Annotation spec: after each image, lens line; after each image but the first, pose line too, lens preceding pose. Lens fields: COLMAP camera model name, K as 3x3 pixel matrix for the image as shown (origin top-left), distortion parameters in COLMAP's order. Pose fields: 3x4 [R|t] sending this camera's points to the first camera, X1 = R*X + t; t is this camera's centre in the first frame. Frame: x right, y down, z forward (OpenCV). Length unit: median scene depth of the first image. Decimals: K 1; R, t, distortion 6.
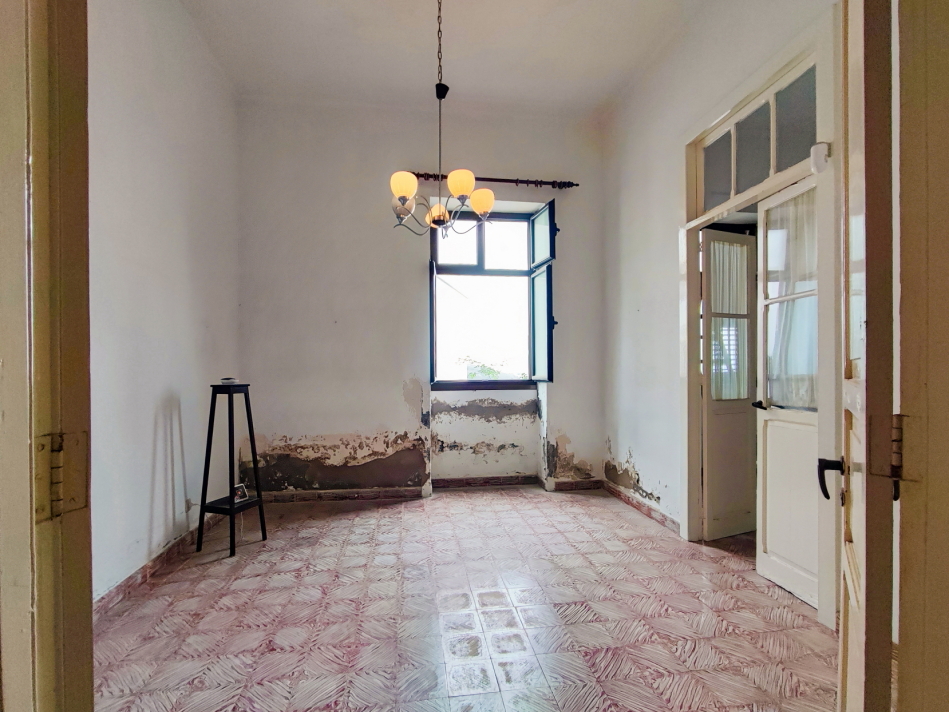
lens RADIAL K [[459.5, 0, 475.9], [0, 459.5, 360.8], [0, 0, 1]] dist [-0.016887, 0.007601]
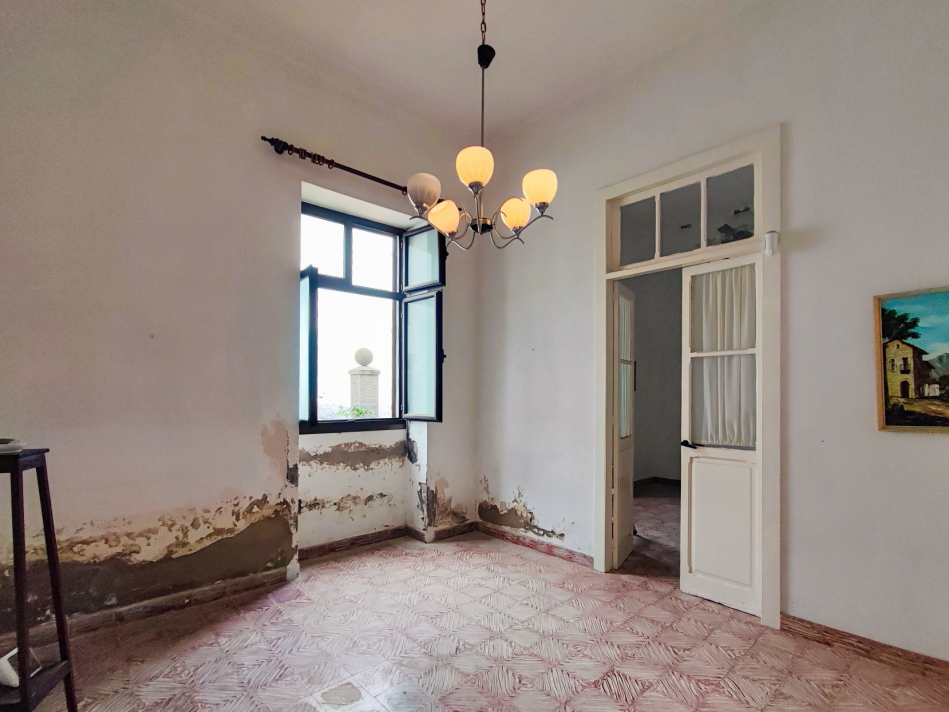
lens RADIAL K [[459.5, 0, 529.1], [0, 459.5, 387.9], [0, 0, 1]] dist [-0.016887, 0.007601]
pose [[0.824204, 0.022317, 0.565854, -0.229629], [-0.019701, 0.999748, -0.010733, -0.015013], [-0.565951, -0.002301, 0.824436, 0.177355]]
